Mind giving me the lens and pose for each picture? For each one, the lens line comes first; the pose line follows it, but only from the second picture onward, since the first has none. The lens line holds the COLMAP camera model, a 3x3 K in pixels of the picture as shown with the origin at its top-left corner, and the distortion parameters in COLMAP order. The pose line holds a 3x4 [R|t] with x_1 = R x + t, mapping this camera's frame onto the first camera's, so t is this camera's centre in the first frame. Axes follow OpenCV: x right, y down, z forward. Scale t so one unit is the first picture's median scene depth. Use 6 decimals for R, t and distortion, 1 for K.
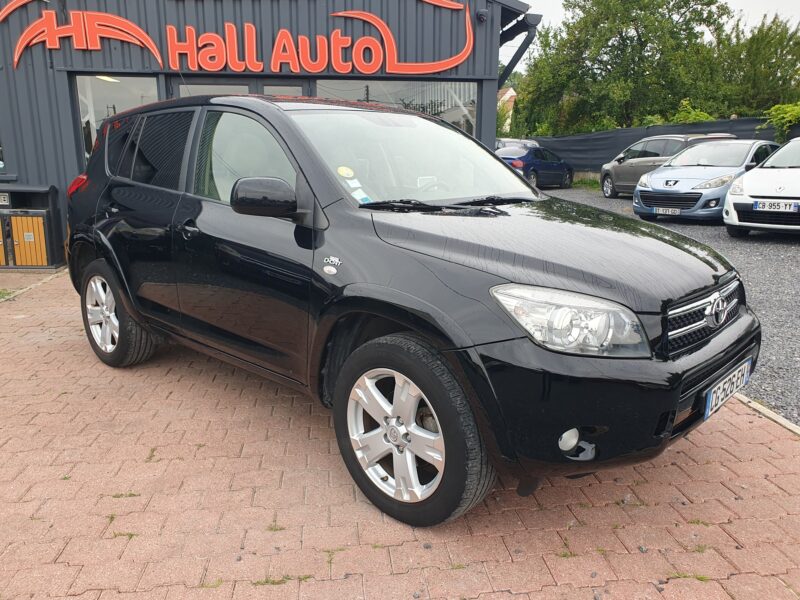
lens RADIAL K [[623.5, 0, 400.6], [0, 623.5, 304.3], [0, 0, 1]] dist [0.005530, 0.012338]
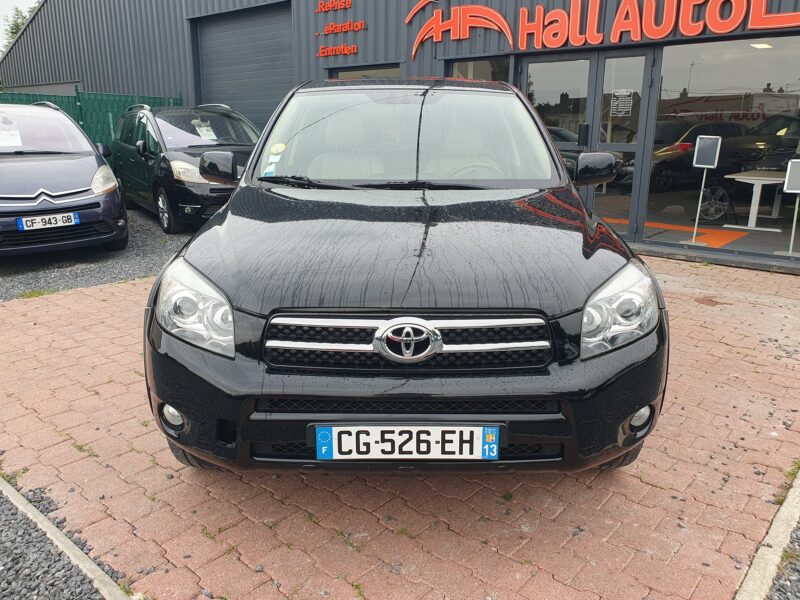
lens RADIAL K [[623.5, 0, 401.5], [0, 623.5, 299.6], [0, 0, 1]] dist [0.005530, 0.012338]
pose [[0.672931, 0.199768, -0.712219, 0.333646], [-0.179241, 0.978184, 0.105014, -0.039009], [0.717660, 0.056991, 0.694057, 0.150903]]
